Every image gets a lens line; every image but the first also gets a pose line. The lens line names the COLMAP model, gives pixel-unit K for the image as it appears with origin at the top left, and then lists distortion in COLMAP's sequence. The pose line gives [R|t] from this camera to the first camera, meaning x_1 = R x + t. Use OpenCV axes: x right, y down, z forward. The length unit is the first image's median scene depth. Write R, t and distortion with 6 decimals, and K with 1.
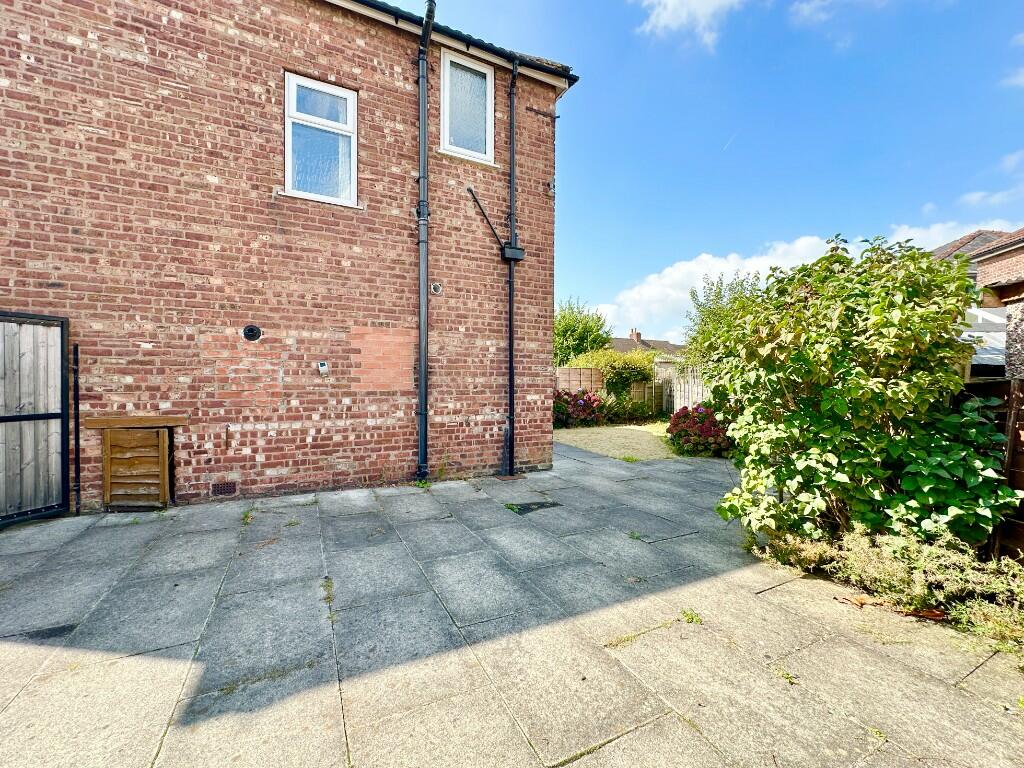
lens RADIAL K [[424.2, 0, 512.4], [0, 424.2, 385.5], [0, 0, 1]] dist [-0.001977, -0.000040]
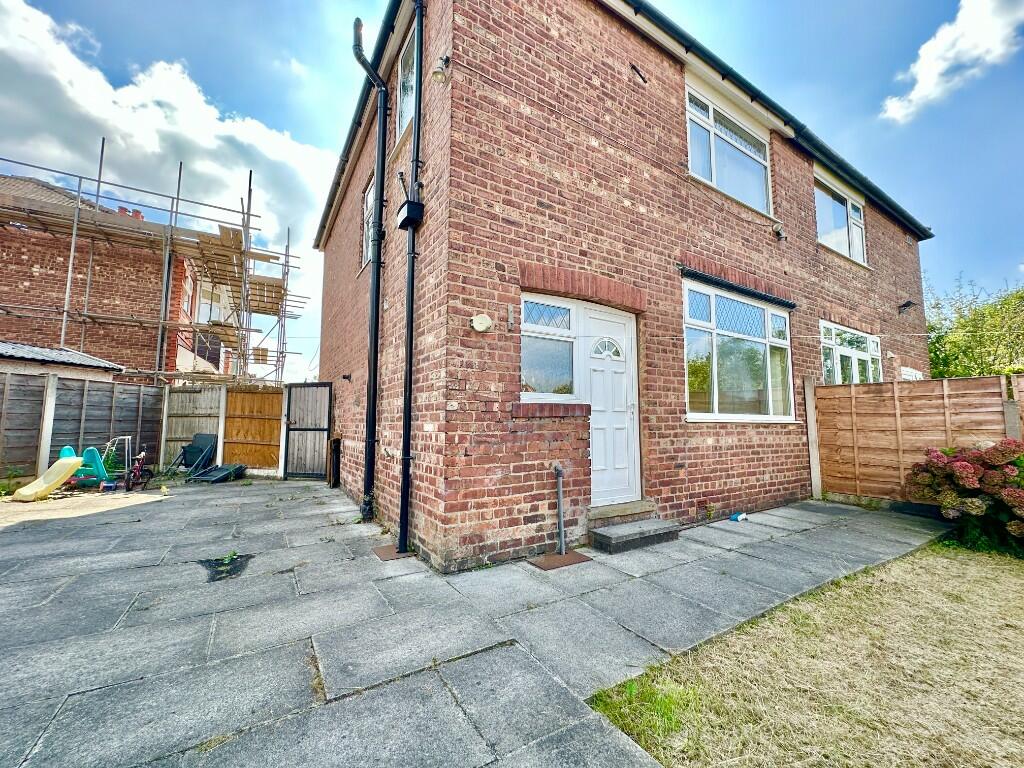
lens RADIAL K [[407.7, 0, 507.0], [0, 407.7, 385.3], [0, 0, 1]] dist [-0.002778, 0.000286]
pose [[0.078621, -0.103785, -0.991487, 0.642353], [-0.023220, 0.994106, -0.105900, 0.028595], [0.996634, 0.031348, 0.075748, 1.118337]]
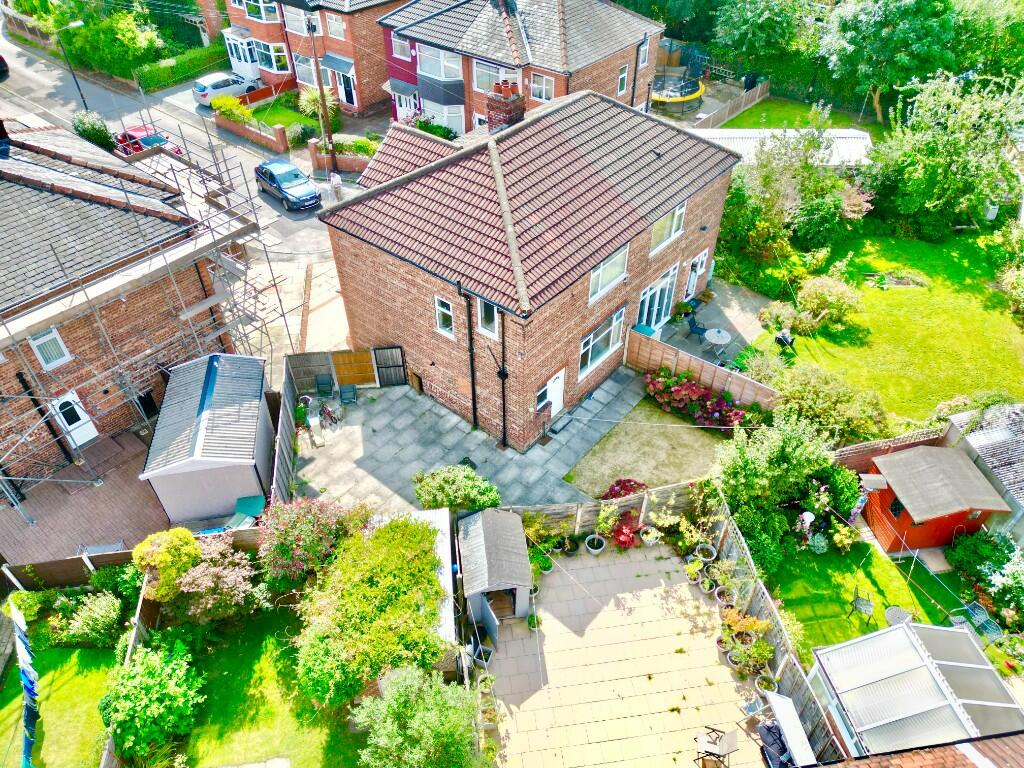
lens RADIAL K [[709.7, 0, 512.0], [0, 709.7, 384.0], [0, 0, 1]] dist [0.091632, -0.092337]
pose [[0.401509, 0.603740, -0.688686, 2.546067], [-0.012255, 0.755434, 0.655110, -2.654021], [0.915773, -0.254593, 0.310712, -0.091747]]
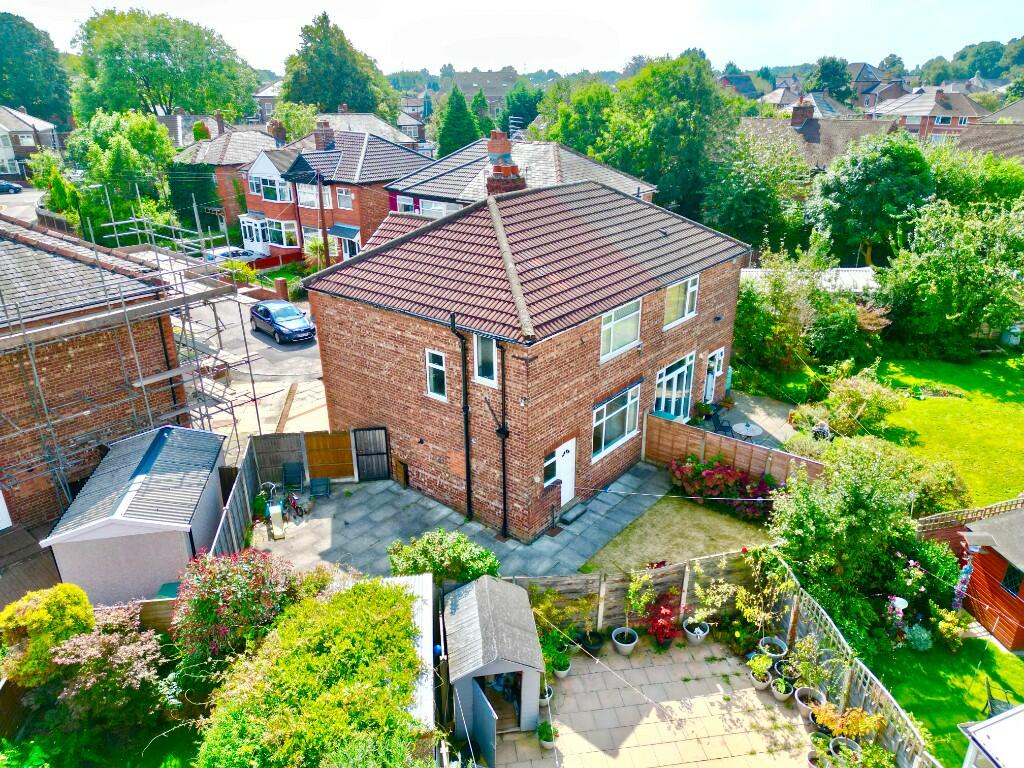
lens RADIAL K [[712.5, 0, 512.0], [0, 712.5, 384.0], [0, 0, 1]] dist [0.077711, -0.068442]
pose [[0.403929, 0.342893, -0.848095, 2.546040], [-0.007921, 0.928369, 0.371576, -1.649820], [0.914756, -0.143372, 0.377711, -0.088350]]
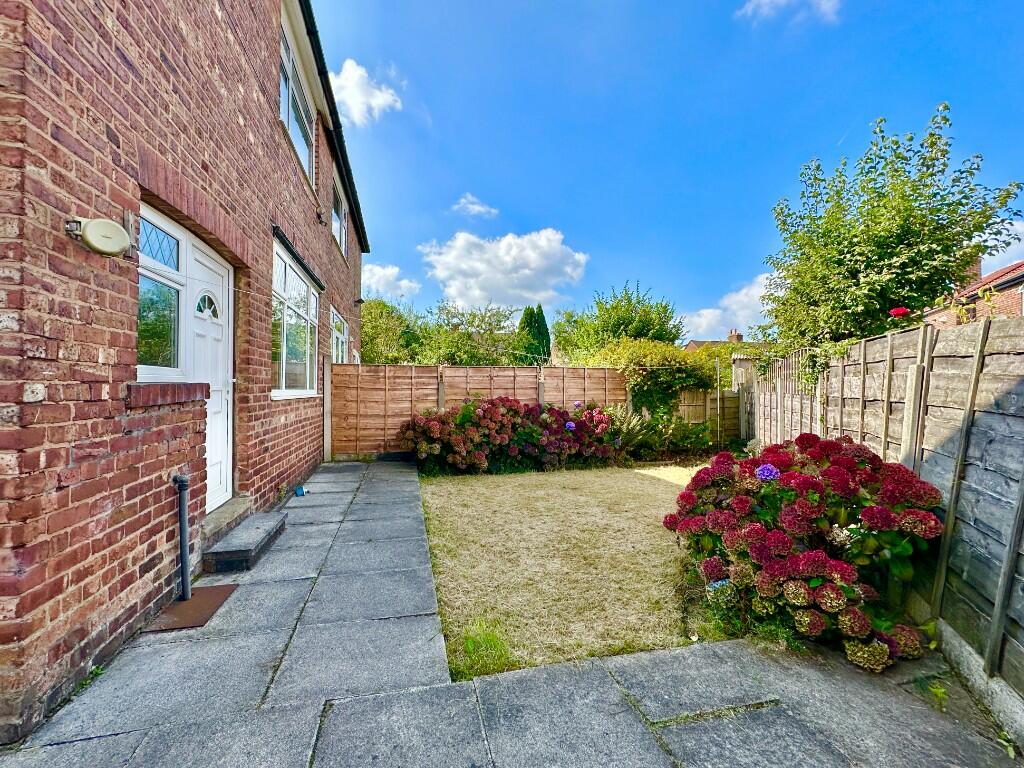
lens RADIAL K [[424.2, 0, 512.4], [0, 424.2, 385.5], [0, 0, 1]] dist [-0.001977, -0.000040]
pose [[0.975379, -0.010639, -0.220279, 0.455402], [0.004202, 0.999551, -0.029671, 0.005155], [0.220496, 0.028015, 0.974985, 0.895938]]
